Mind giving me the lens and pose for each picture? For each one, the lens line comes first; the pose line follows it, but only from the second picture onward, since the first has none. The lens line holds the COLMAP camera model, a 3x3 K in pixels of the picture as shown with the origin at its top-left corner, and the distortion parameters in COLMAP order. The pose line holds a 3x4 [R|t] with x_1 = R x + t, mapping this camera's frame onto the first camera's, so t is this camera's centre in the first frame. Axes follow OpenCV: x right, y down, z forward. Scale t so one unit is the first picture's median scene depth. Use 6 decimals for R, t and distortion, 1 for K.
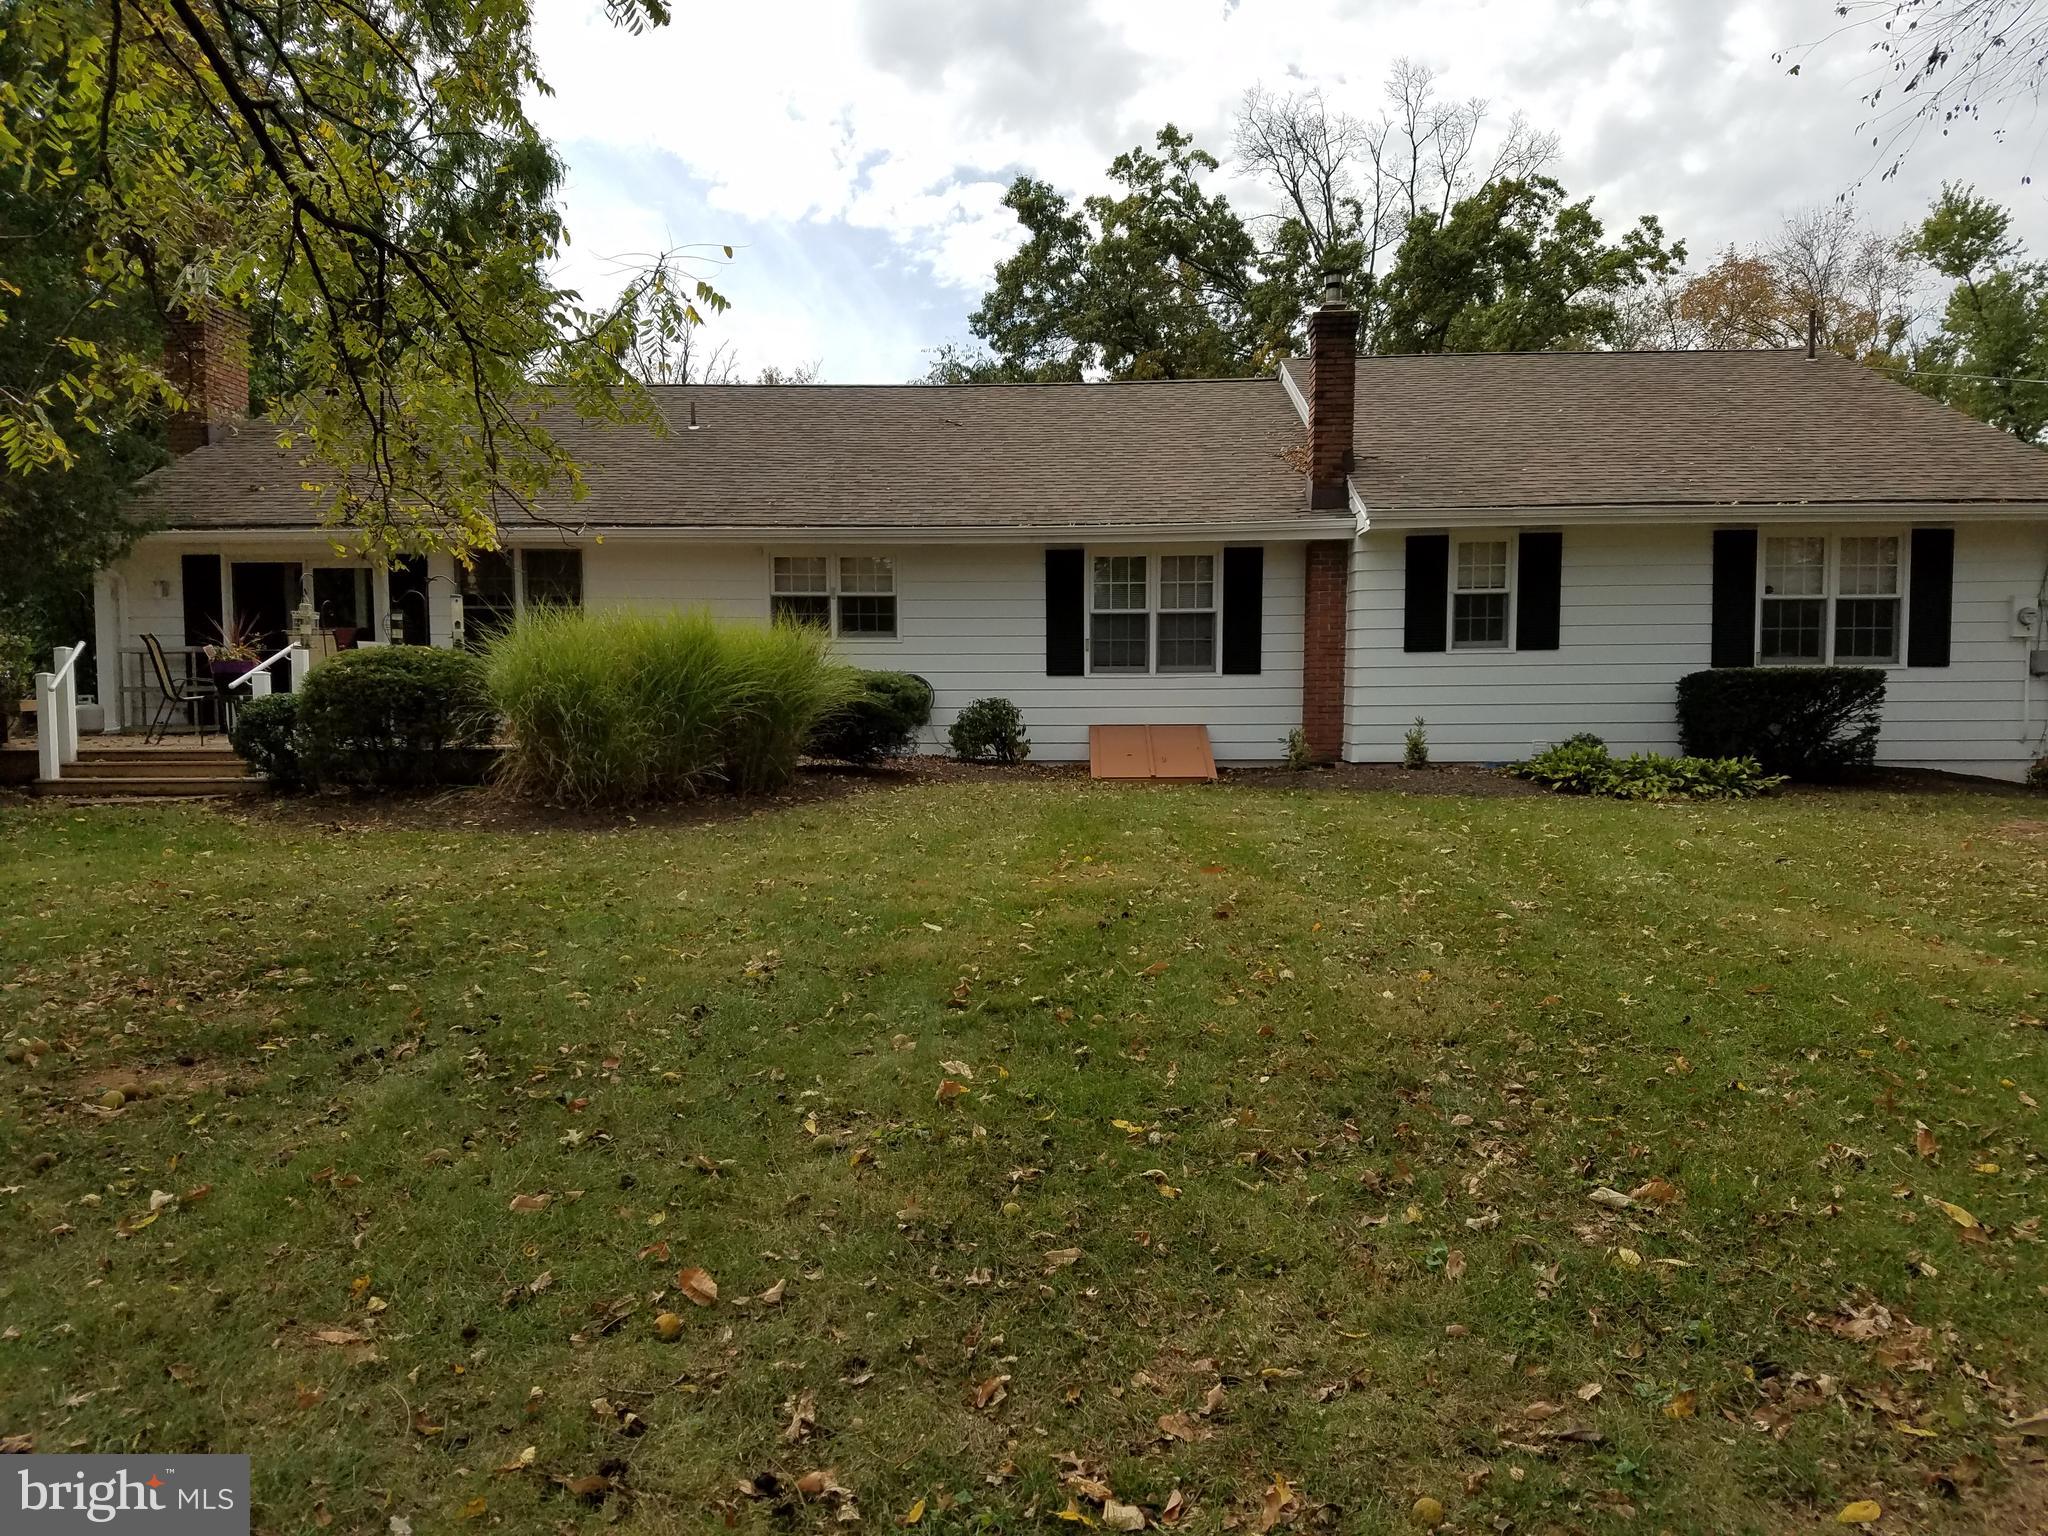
lens RADIAL K [[1559.6, 0, 1024.0], [0, 1559.6, 768.0], [0, 0, 1]] dist [-0.000835, -0.000137]
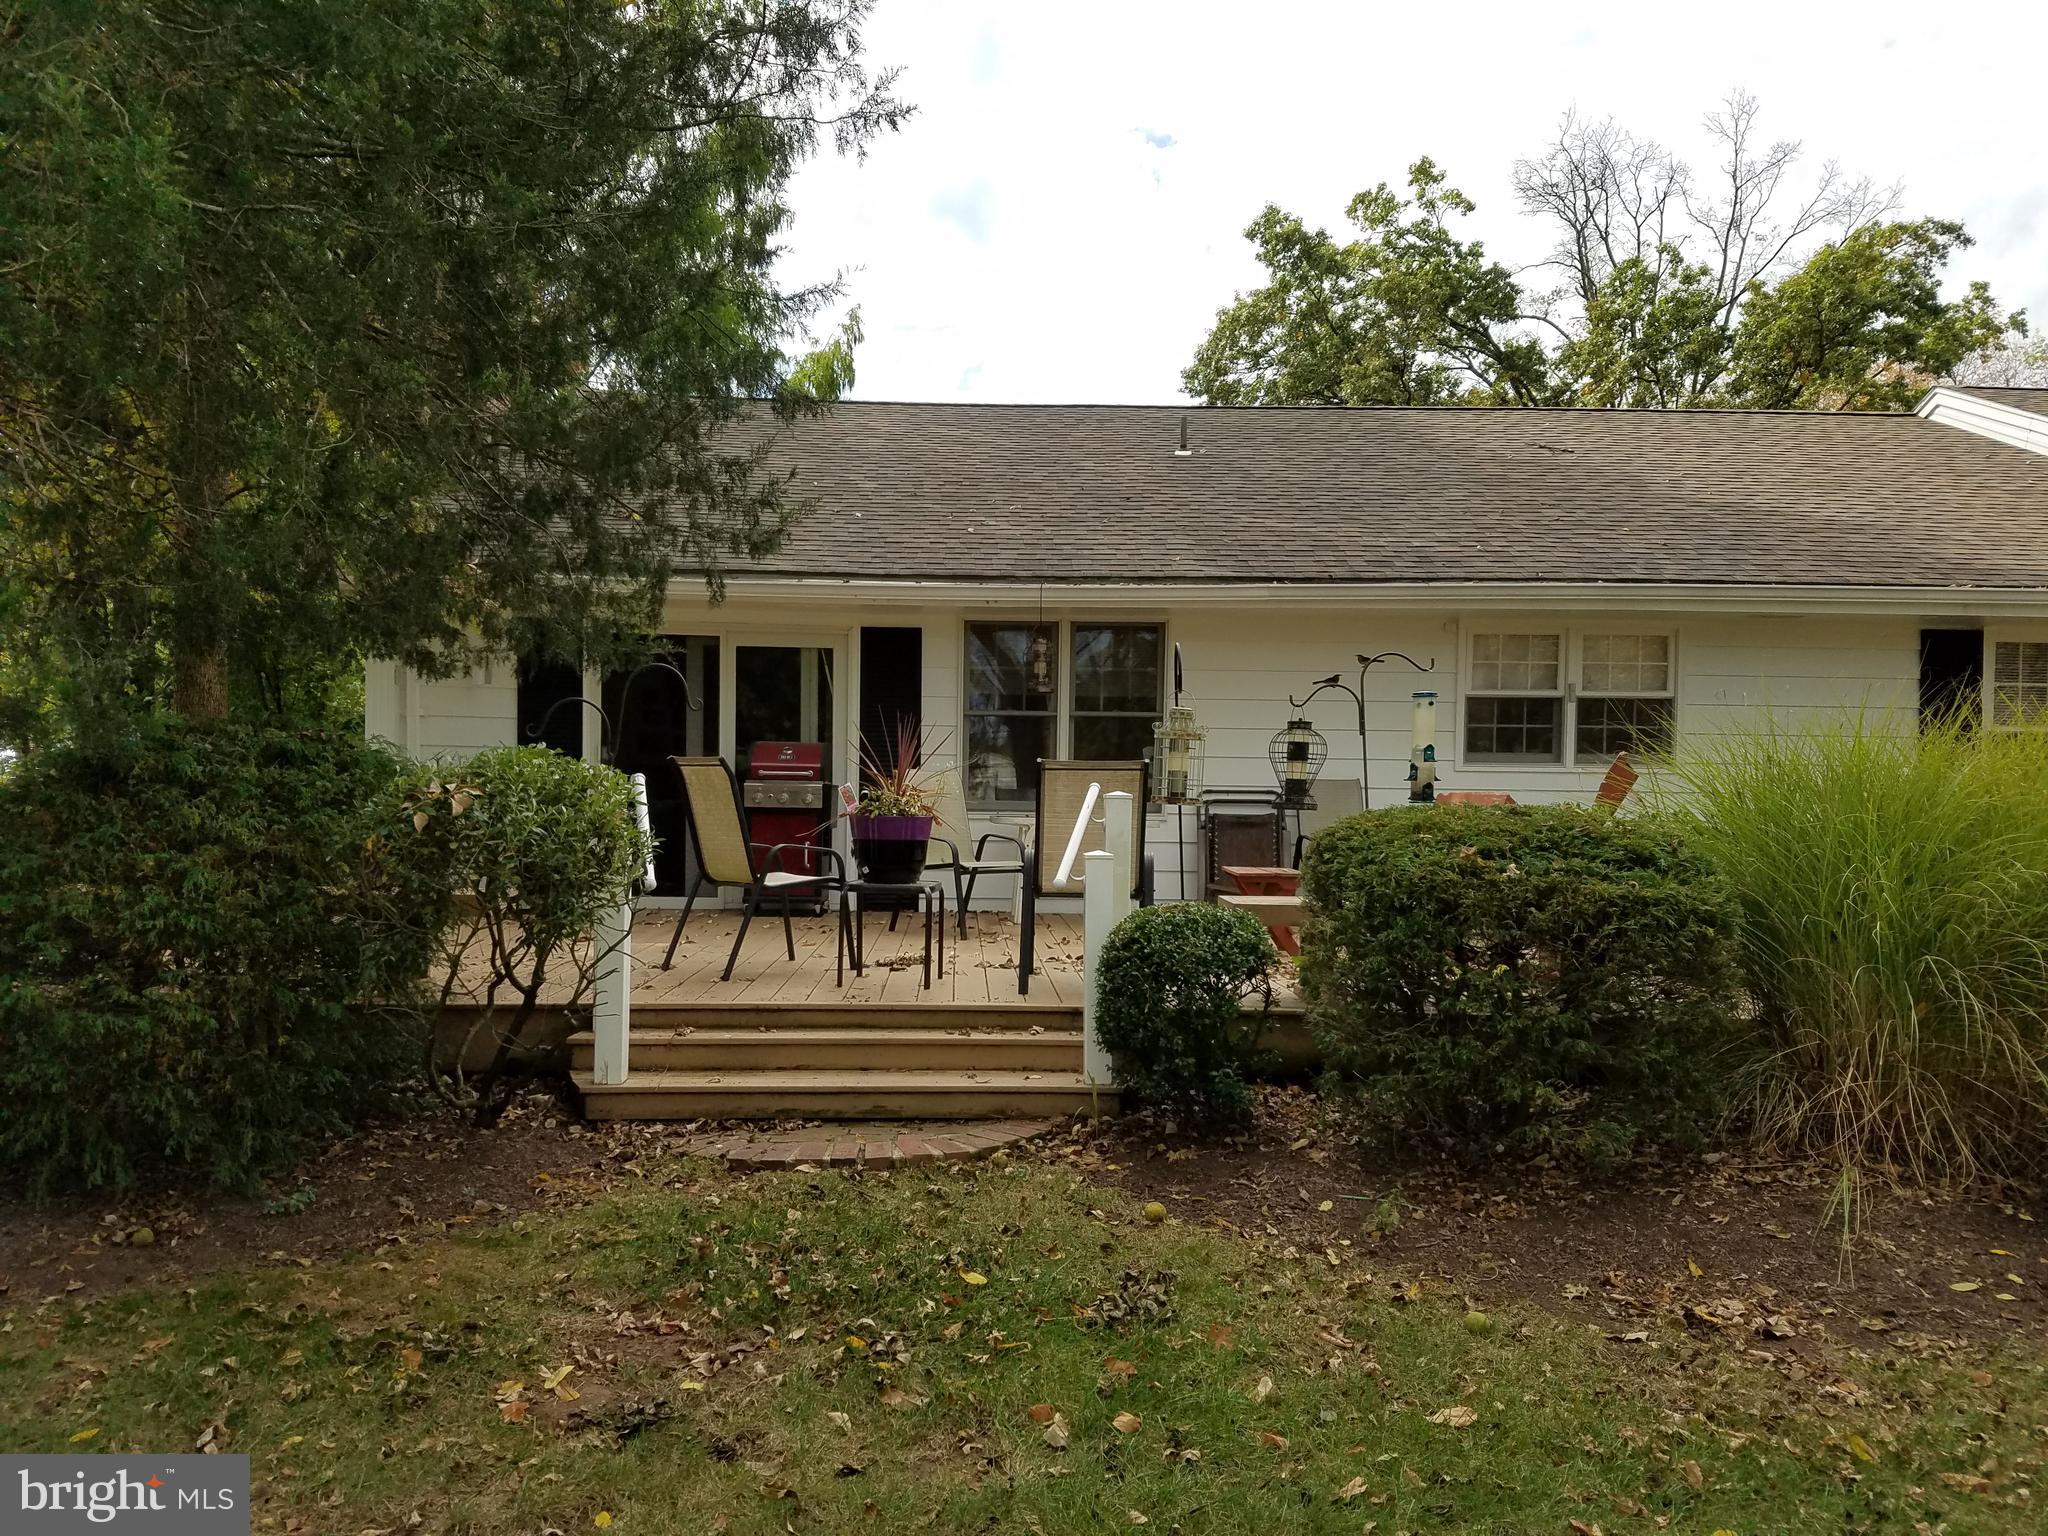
lens RADIAL K [[1588.1, 0, 1024.0], [0, 1588.1, 768.0], [0, 0, 1]] dist [-0.053193, -0.001321]
pose [[0.995454, 0.004110, 0.095151, -0.204714], [0.002962, 0.997249, -0.074061, -0.017671], [-0.095193, 0.074006, 0.992704, 0.195158]]
